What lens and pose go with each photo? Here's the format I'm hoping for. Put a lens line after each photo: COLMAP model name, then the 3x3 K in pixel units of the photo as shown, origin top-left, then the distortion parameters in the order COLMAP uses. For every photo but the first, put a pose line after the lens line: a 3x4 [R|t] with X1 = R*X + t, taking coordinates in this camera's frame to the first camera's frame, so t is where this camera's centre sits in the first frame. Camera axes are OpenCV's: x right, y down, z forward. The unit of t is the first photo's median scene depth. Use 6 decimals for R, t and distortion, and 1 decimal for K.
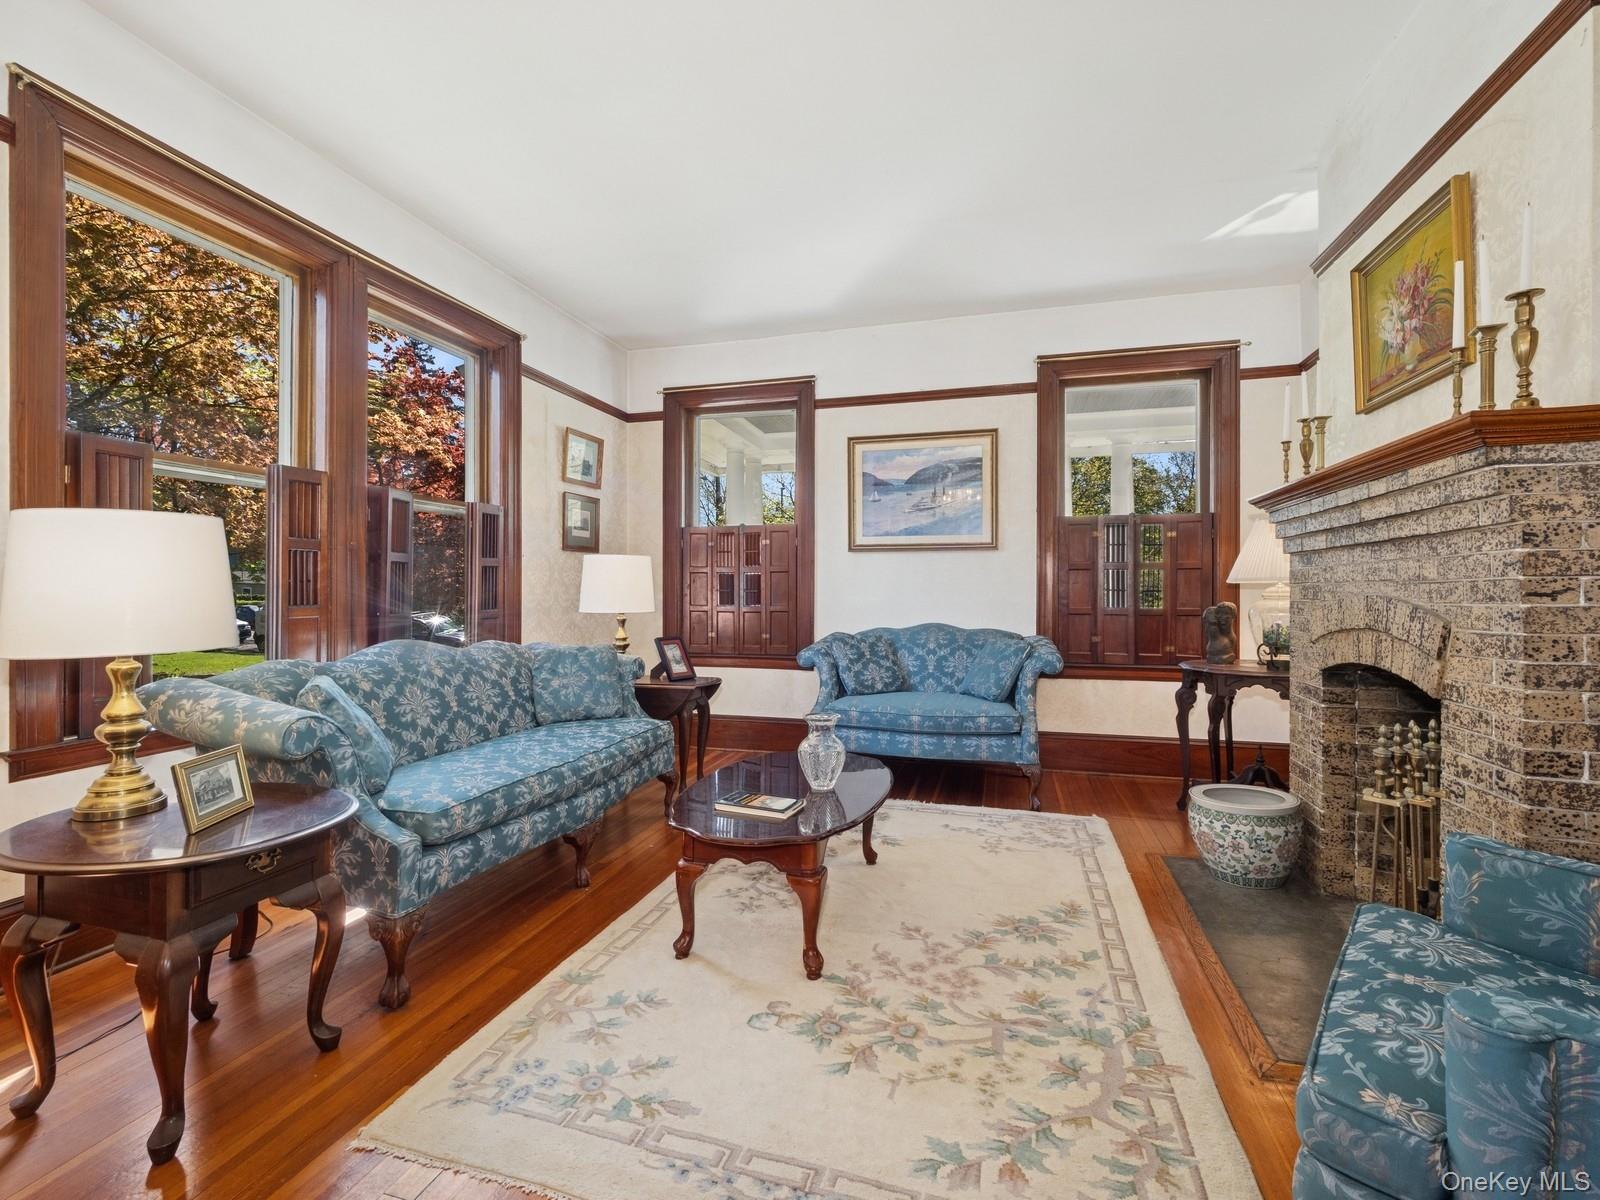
lens RADIAL K [[722.3, 0, 819.9], [0, 722.3, 581.2], [0, 0, 1]] dist [-0.002053, -0.000682]
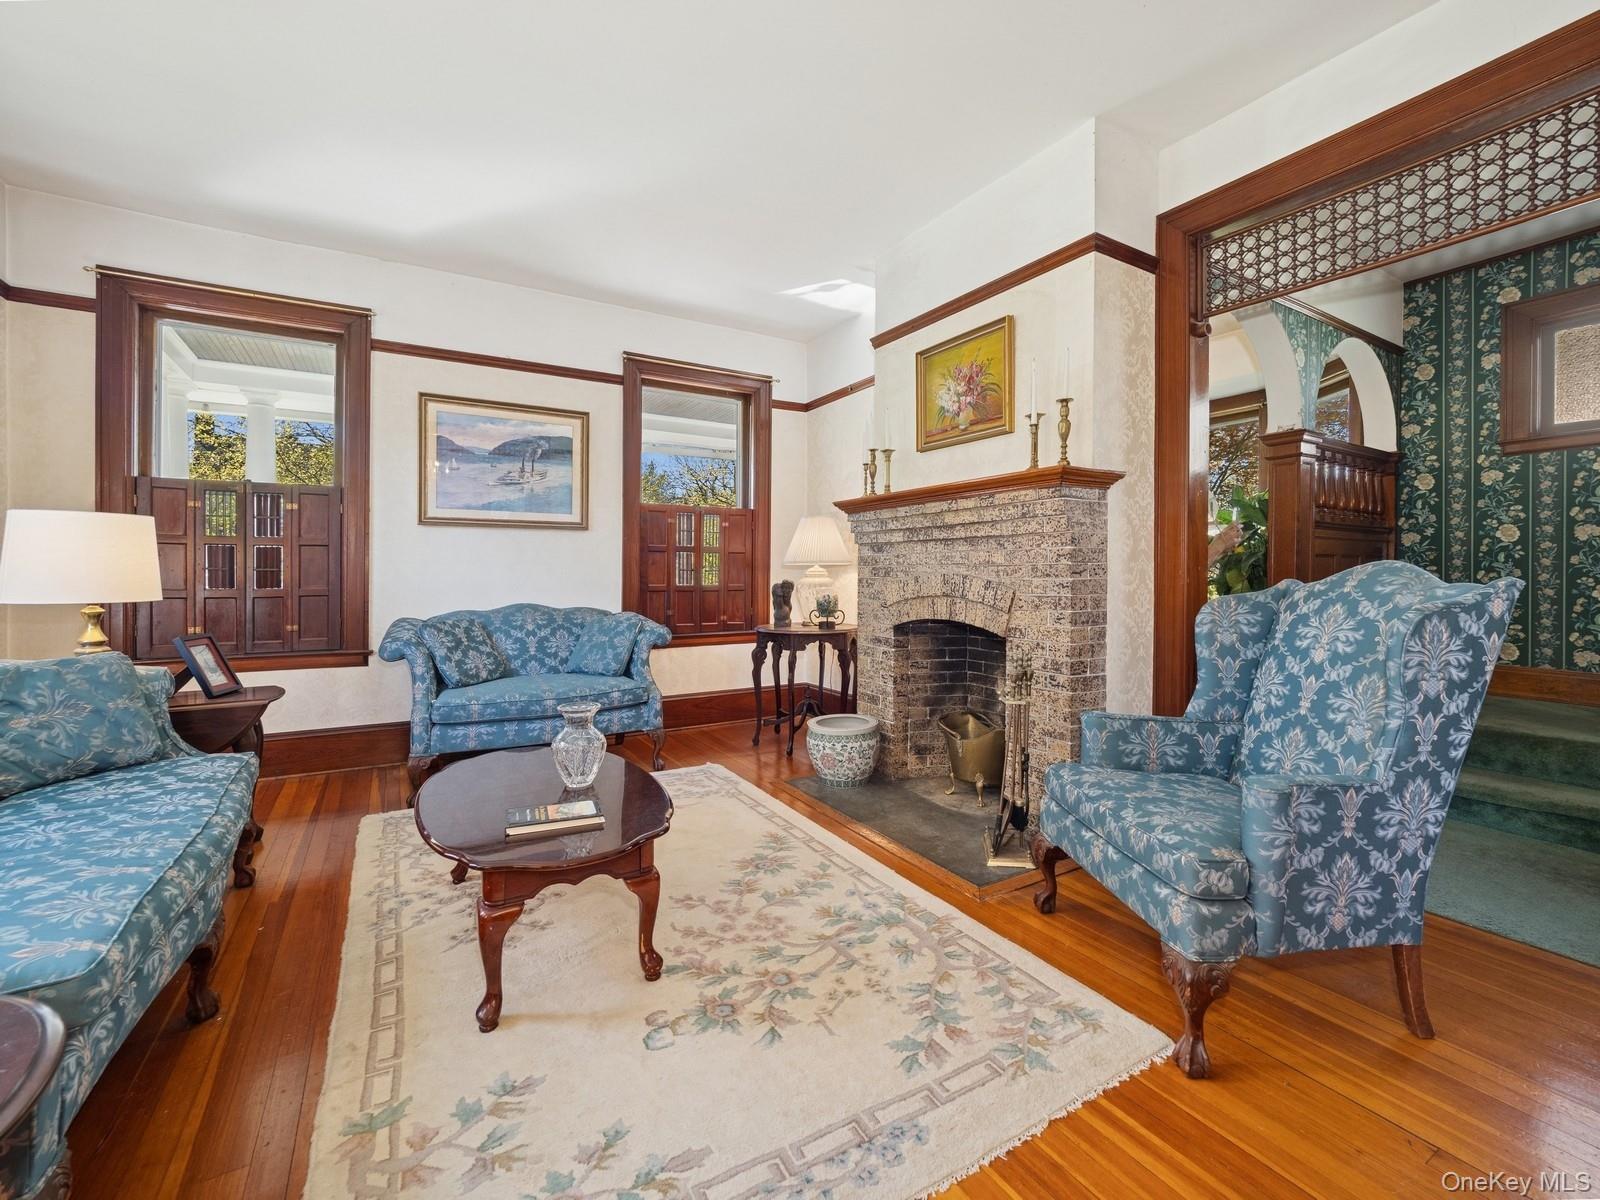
lens RADIAL K [[677.5, 0, 774.5], [0, 677.5, 572.4], [0, 0, 1]] dist [-0.002295, -0.003322]
pose [[0.699679, -0.000422, 0.714457, -0.426131], [-0.011479, 0.999864, 0.011832, 0.003641], [-0.714365, -0.016480, 0.699579, 0.219346]]
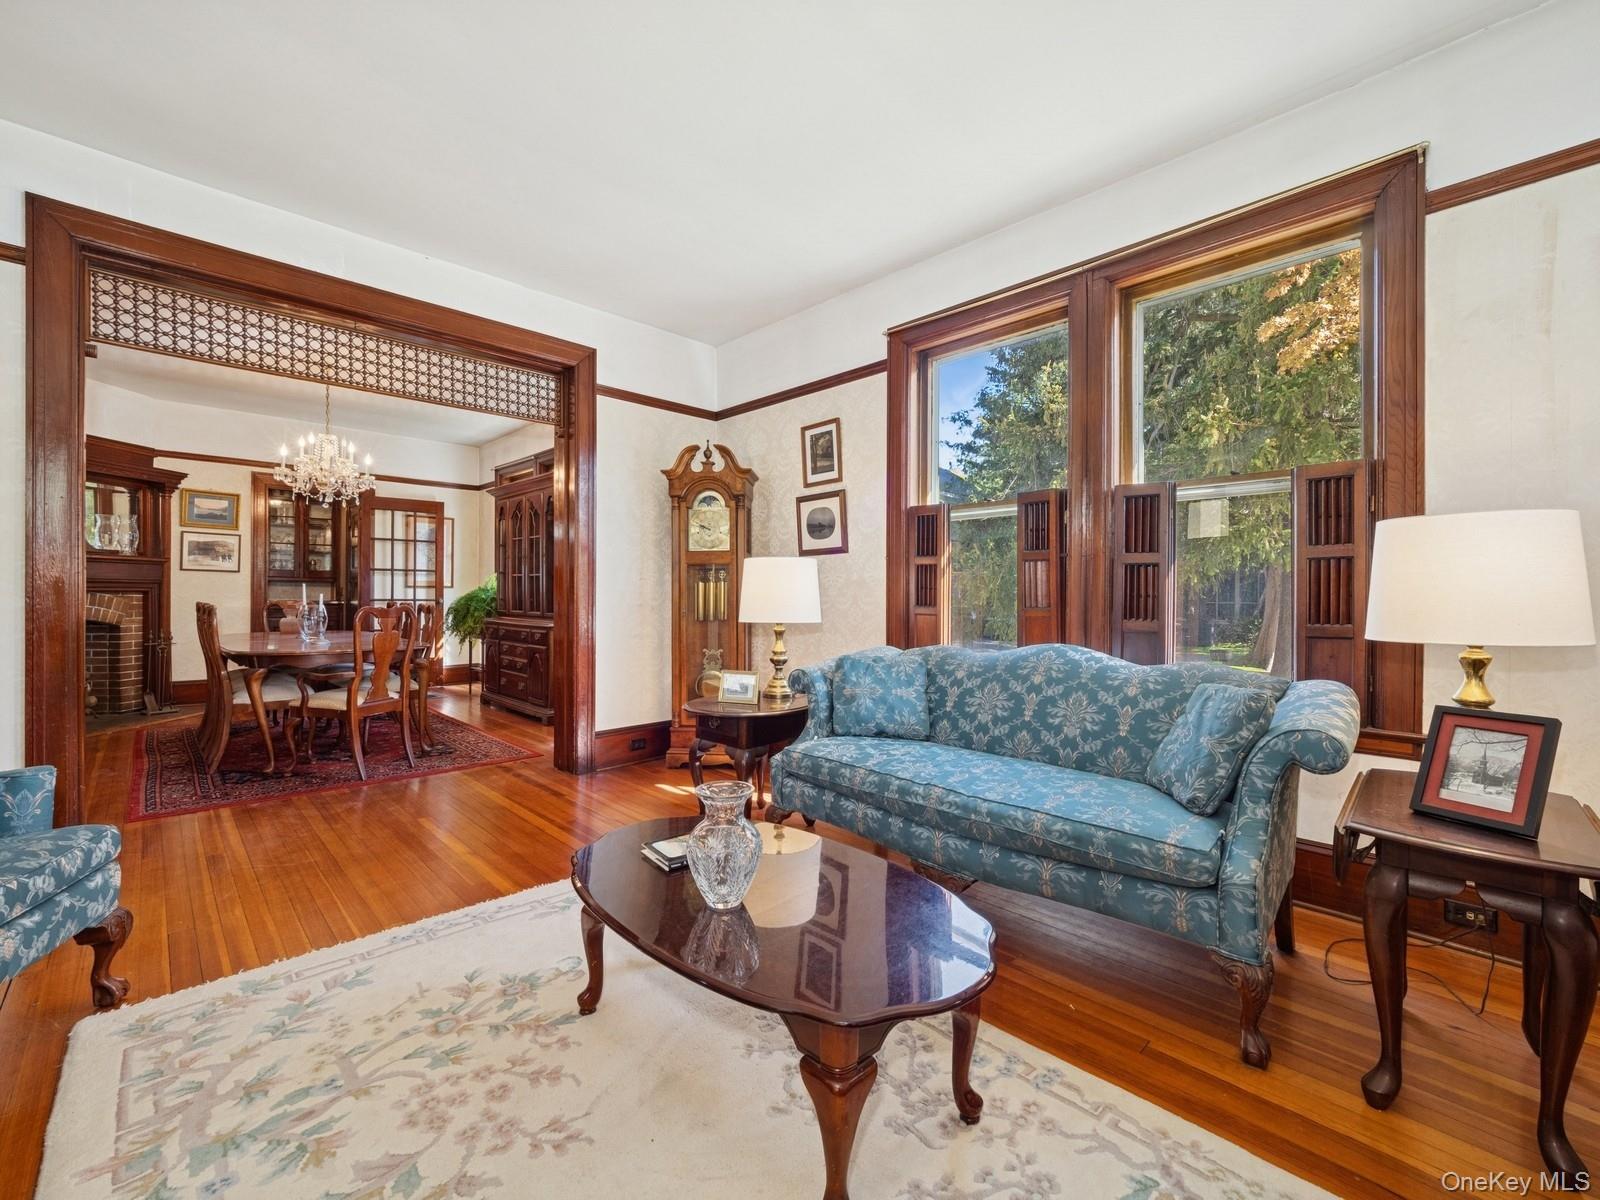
lens RADIAL K [[677.5, 0, 791.0], [0, 677.5, 592.3], [0, 0, 1]] dist [-0.002295, -0.003322]
pose [[-0.508690, 0.003421, -0.860943, 0.483922], [-0.003457, 0.999976, 0.006017, 0.004681], [0.860943, 0.006037, -0.508666, 1.331805]]
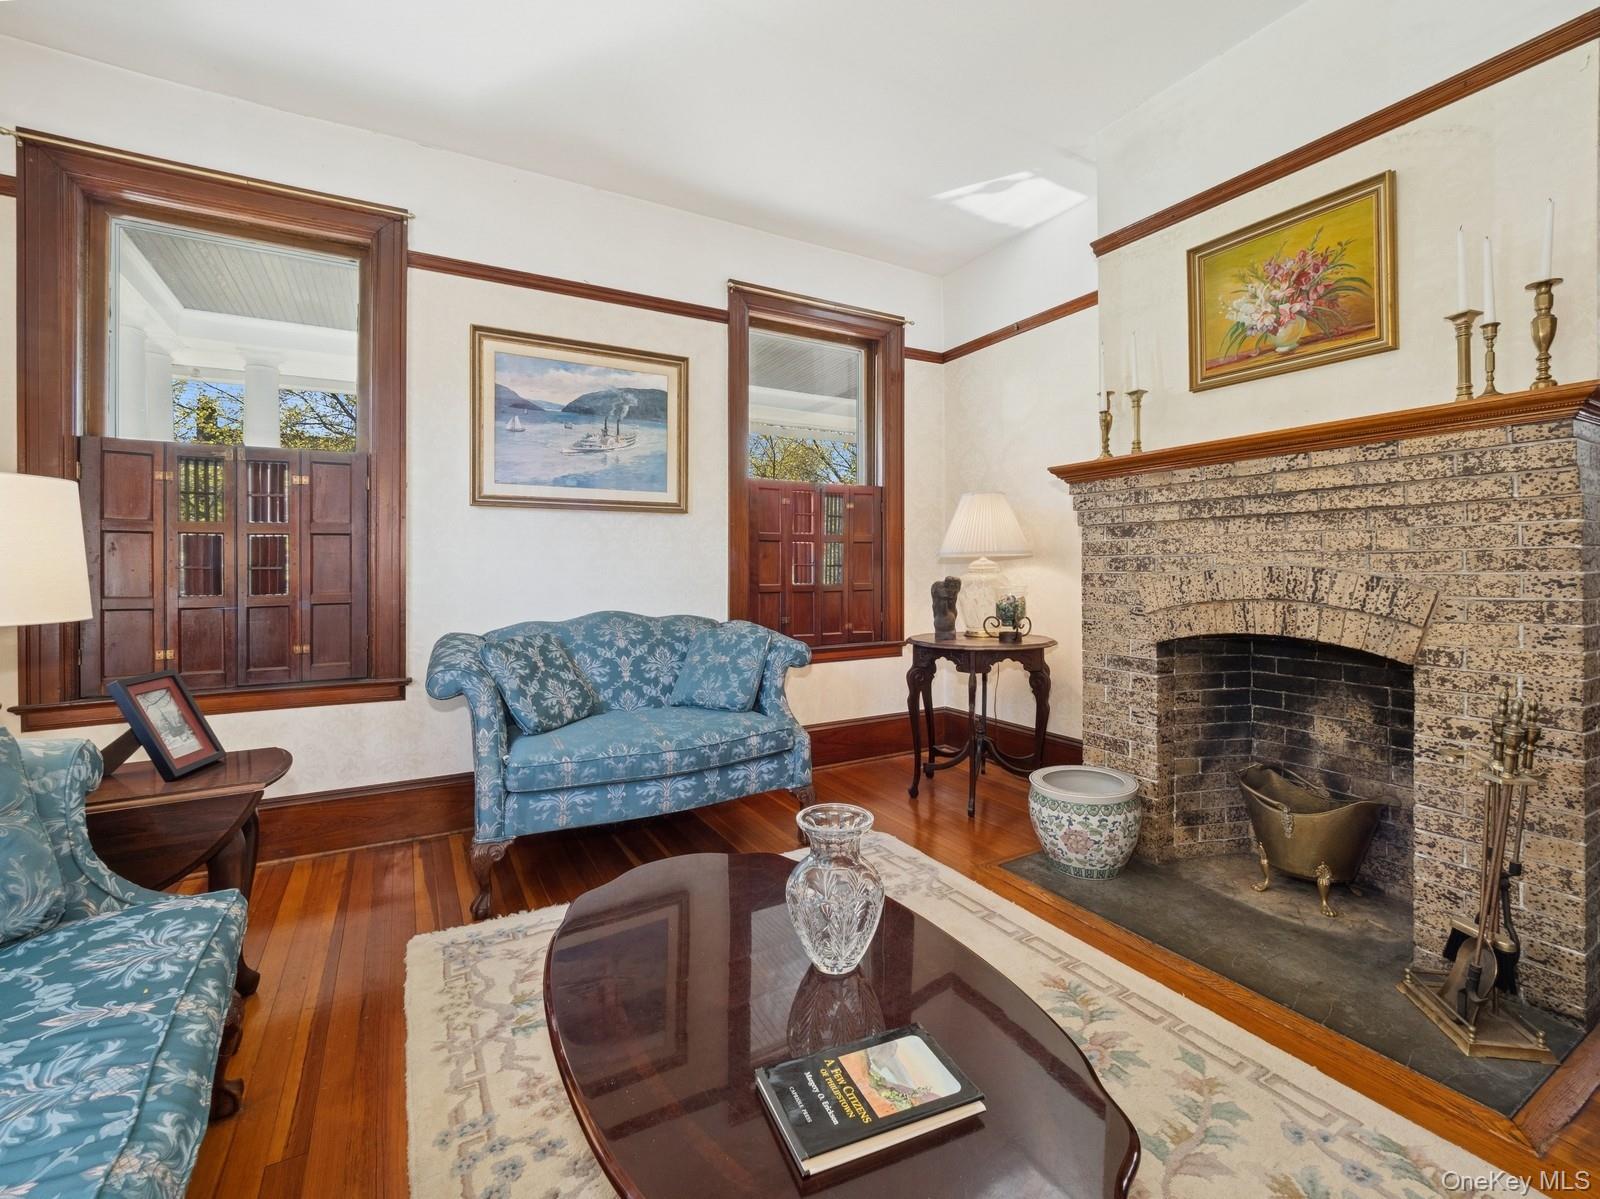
lens RADIAL K [[677.5, 0, 767.3], [0, 677.5, 566.0], [0, 0, 1]] dist [-0.002295, -0.003322]
pose [[0.710123, -0.003142, 0.704071, -0.343933], [-0.003679, 0.999960, 0.008173, 0.011897], [-0.704068, -0.008394, 0.710083, 0.691356]]
